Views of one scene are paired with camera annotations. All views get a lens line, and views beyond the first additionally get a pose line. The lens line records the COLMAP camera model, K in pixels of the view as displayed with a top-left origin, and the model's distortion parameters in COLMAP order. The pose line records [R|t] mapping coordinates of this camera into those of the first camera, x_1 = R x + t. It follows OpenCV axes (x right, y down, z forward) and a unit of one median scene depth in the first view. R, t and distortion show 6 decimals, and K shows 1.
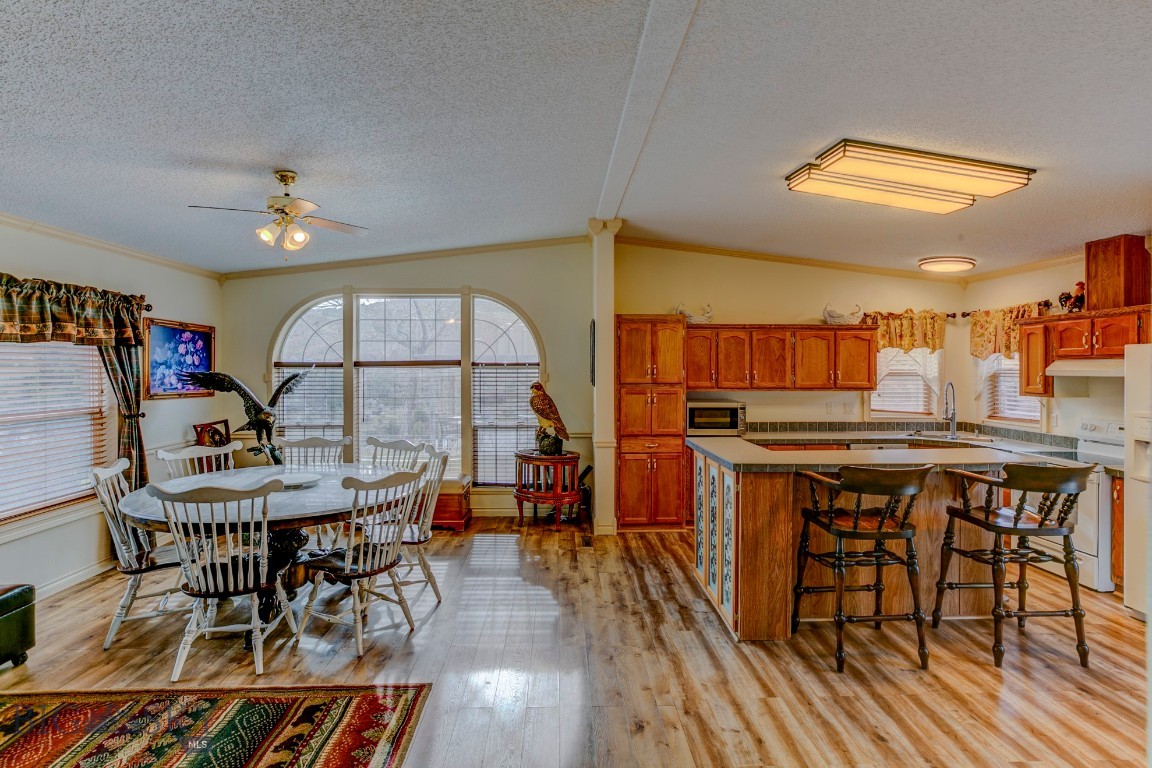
lens RADIAL K [[592.9, 0, 570.8], [0, 592.9, 372.7], [0, 0, 1]] dist [-0.026617, 0.012230]
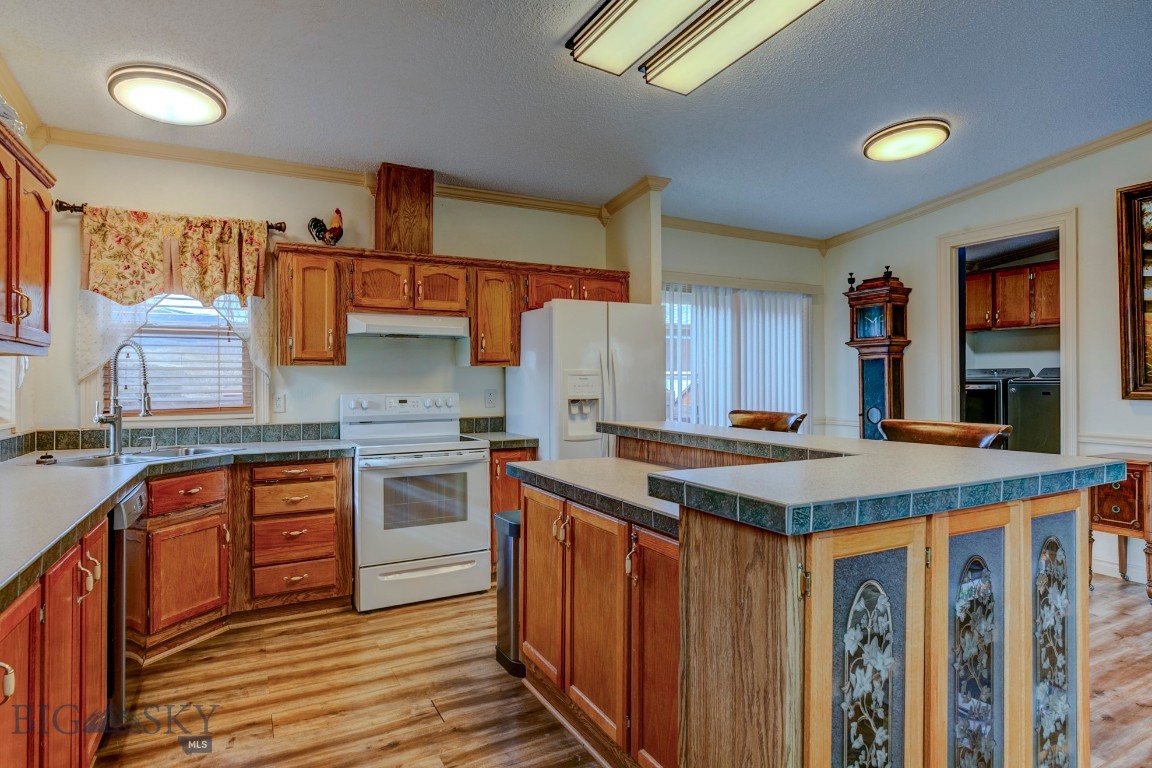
lens RADIAL K [[635.1, 0, 571.3], [0, 635.1, 374.8], [0, 0, 1]] dist [-0.003382, 0.002486]
pose [[-0.418196, 0.008135, 0.908320, 0.022774], [0.010723, 0.999934, -0.004018, 0.051449], [-0.908293, 0.008060, -0.418256, 0.935301]]
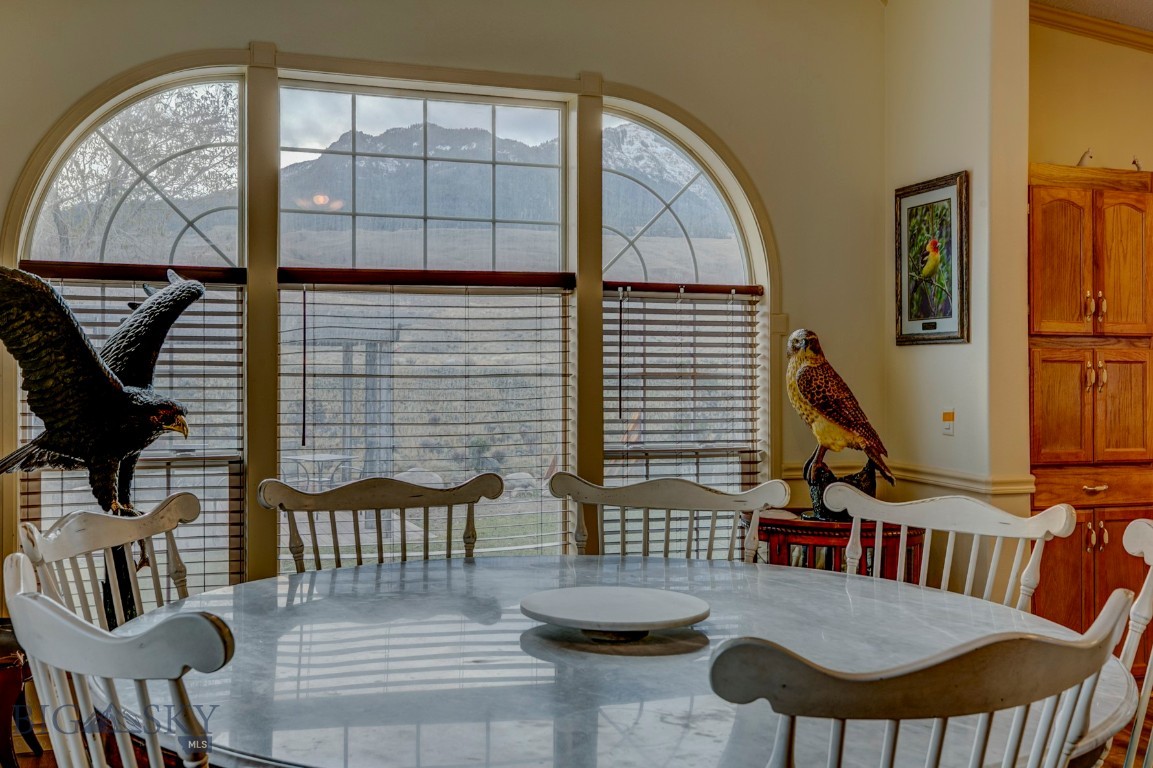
lens RADIAL K [[1182.5, 0, 575.6], [0, 1182.5, 367.3], [0, 0, 1]] dist [0.035006, 0.000000]
pose [[0.955843, 0.006562, 0.293804, -0.442604], [-0.002232, 0.999884, -0.015069, 0.052927], [-0.293869, 0.013748, 0.955747, 0.324439]]
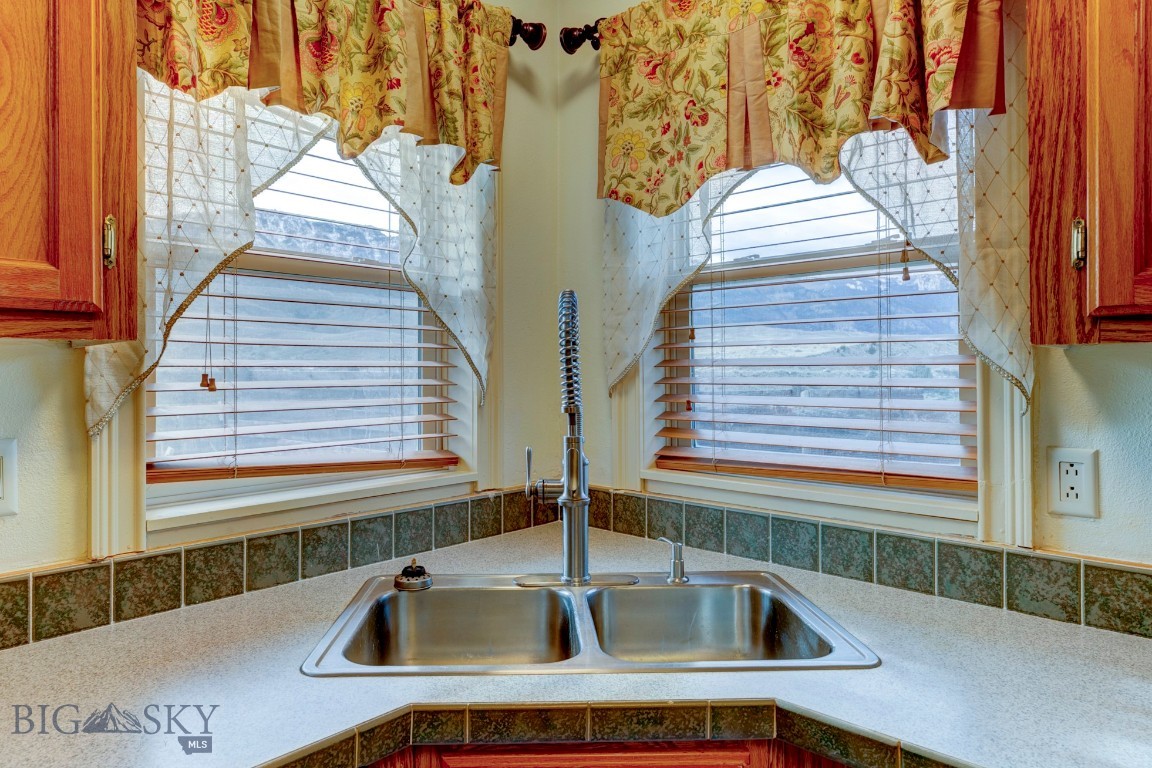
lens RADIAL K [[709.9, 0, 546.7], [0, 709.9, 371.9], [0, 0, 1]] dist [-0.003620, 0.001641]
pose [[0.712464, -0.003286, 0.701701, 0.513068], [0.009747, 0.999939, -0.005213, 0.042554], [-0.701641, 0.010554, 0.712452, 0.894807]]
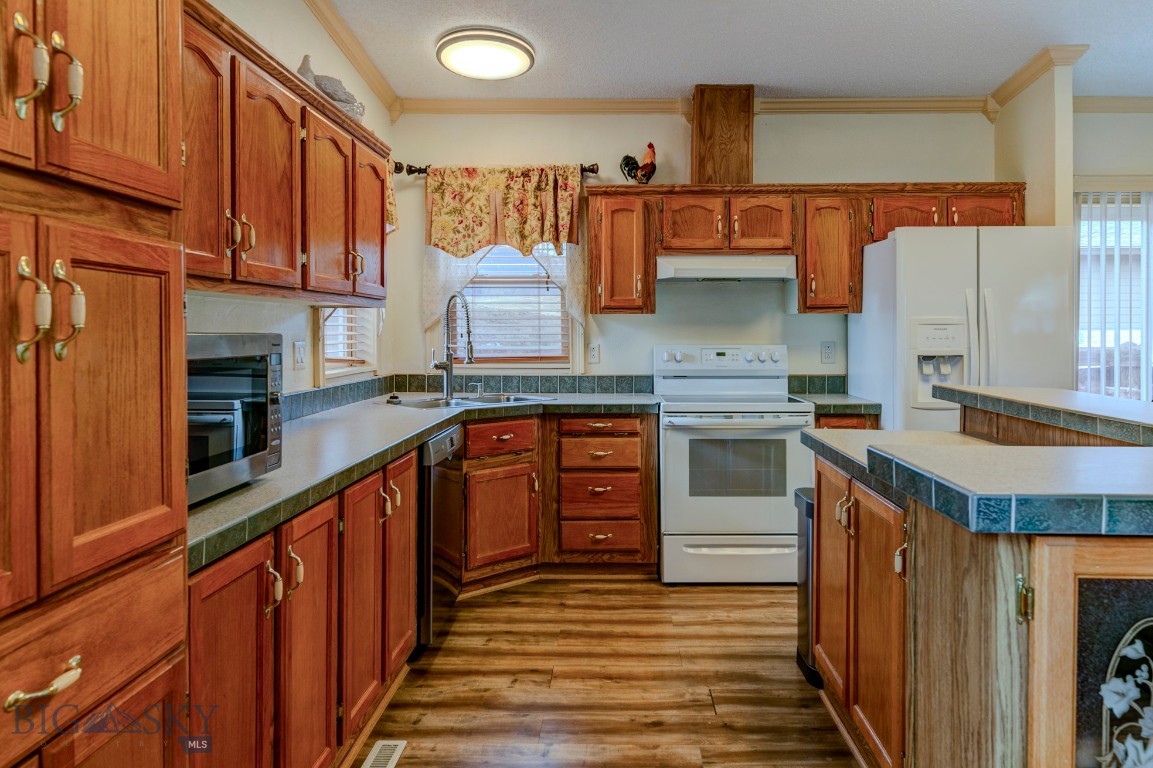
lens RADIAL K [[768.9, 0, 607.1], [0, 768.9, 331.9], [0, 0, 1]] dist [-0.004476, 0.006671]
pose [[0.058273, -0.003041, 0.998296, -0.012846], [0.008474, 0.999961, 0.002552, 0.051570], [-0.998265, 0.008311, 0.058297, 0.875372]]
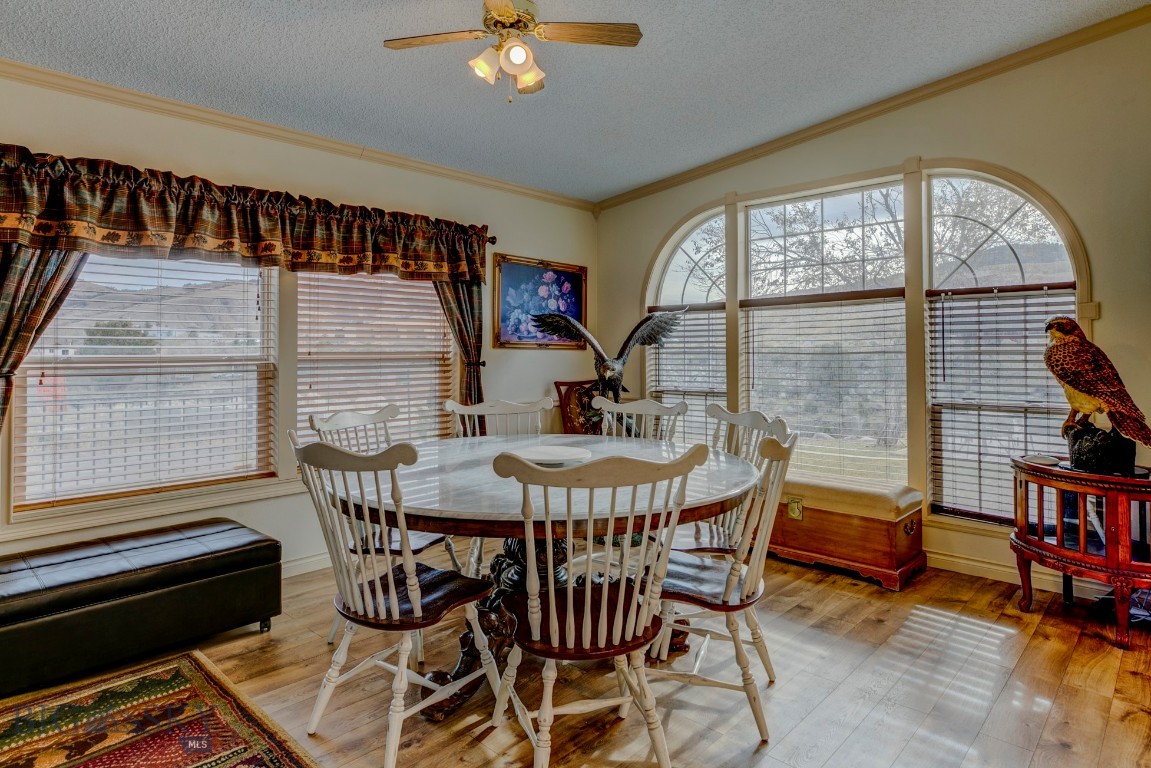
lens RADIAL K [[634.6, 0, 577.4], [0, 634.6, 342.6], [0, 0, 1]] dist [-0.003382, 0.002486]
pose [[0.708739, -0.010853, -0.705388, 0.026846], [-0.005784, 0.999759, -0.021193, 0.052089], [0.705447, 0.019100, 0.708505, 0.369691]]
